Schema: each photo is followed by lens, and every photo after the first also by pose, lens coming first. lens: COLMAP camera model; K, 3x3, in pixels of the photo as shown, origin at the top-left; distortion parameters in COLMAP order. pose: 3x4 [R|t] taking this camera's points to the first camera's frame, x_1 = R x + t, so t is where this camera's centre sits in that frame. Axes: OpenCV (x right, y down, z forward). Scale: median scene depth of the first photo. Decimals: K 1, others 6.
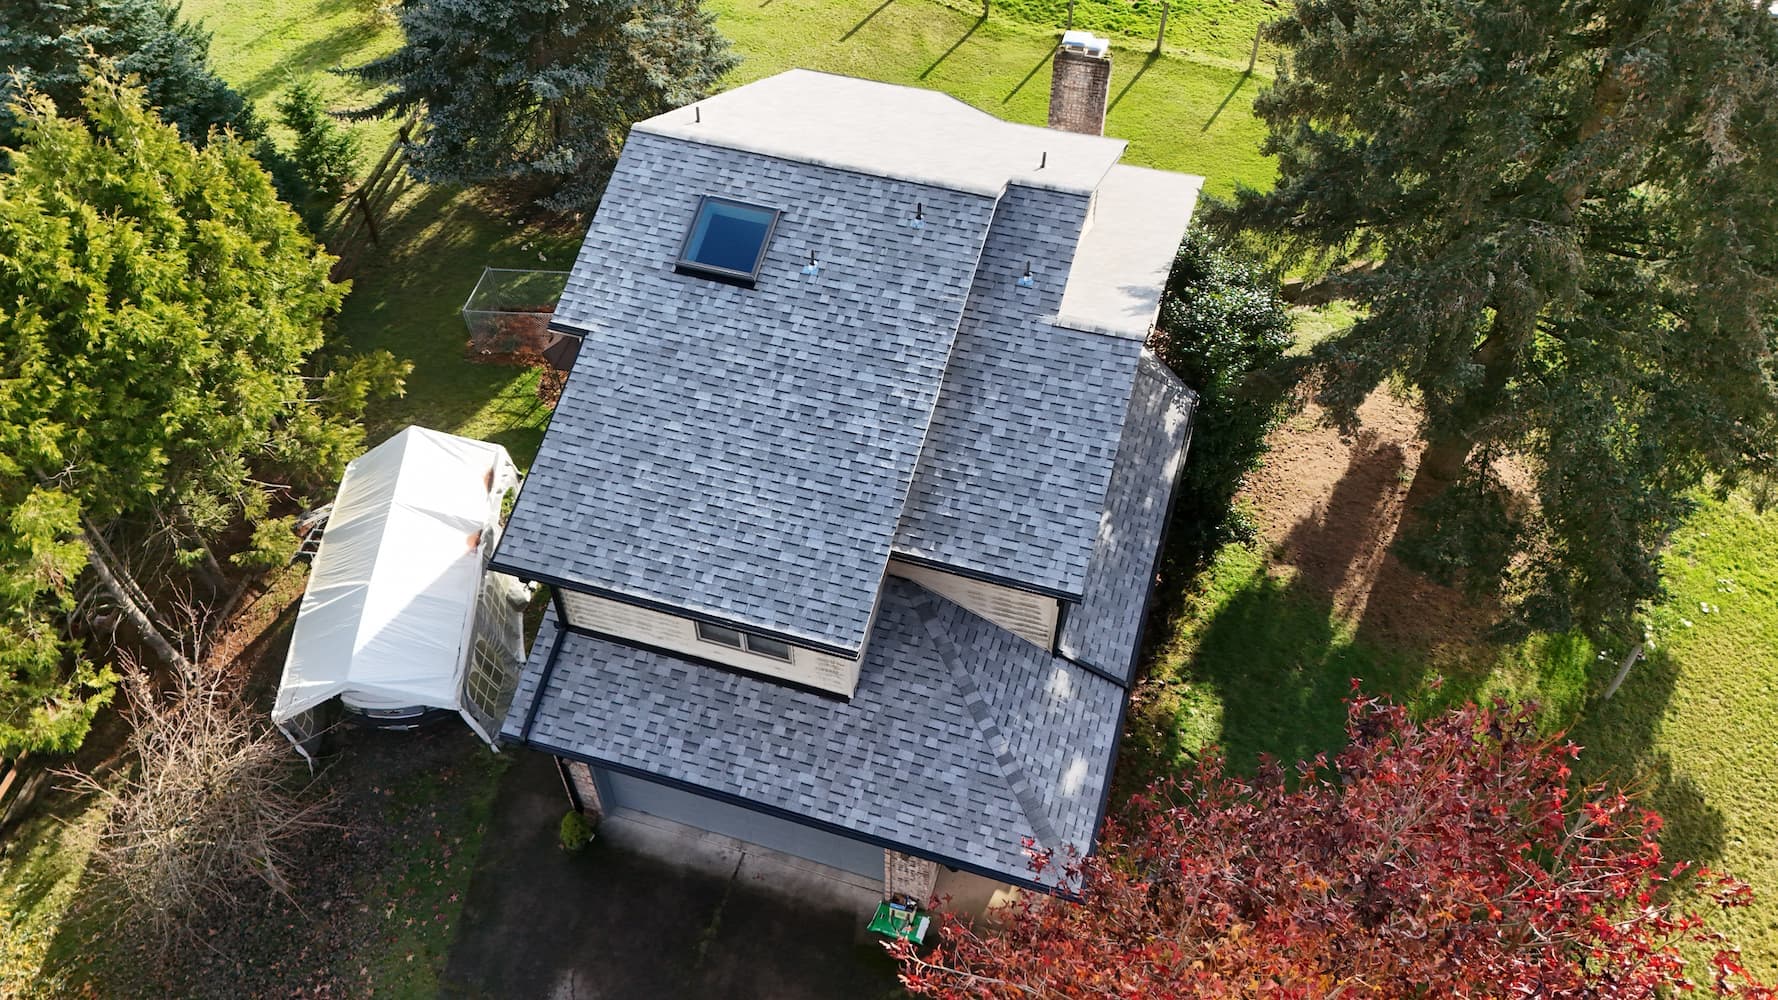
lens RADIAL K [[1260.3, 0, 884.4], [0, 1260.3, 508.7], [0, 0, 1]] dist [0.059807, -0.001947]
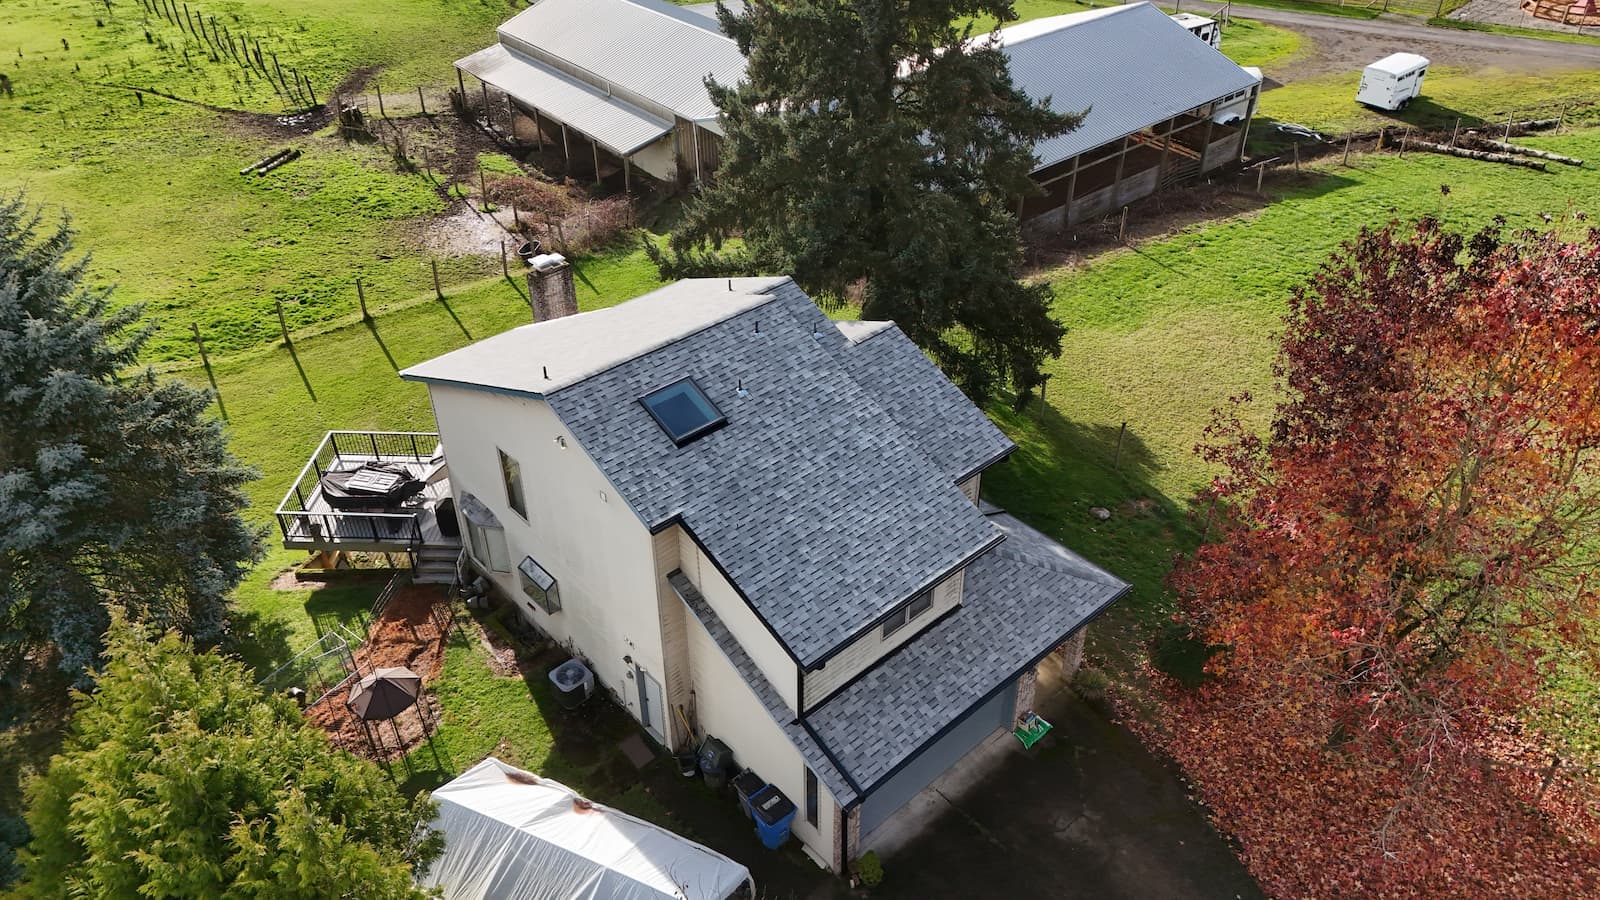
lens RADIAL K [[1134.1, 0, 795.9], [0, 1134.1, 457.8], [0, 0, 1]] dist [0.059807, -0.001947]
pose [[0.519402, -0.513905, 0.682732, -0.908162], [0.646039, 0.759110, 0.079908, -0.197048], [-0.559334, 0.399567, 0.726286, 0.098821]]
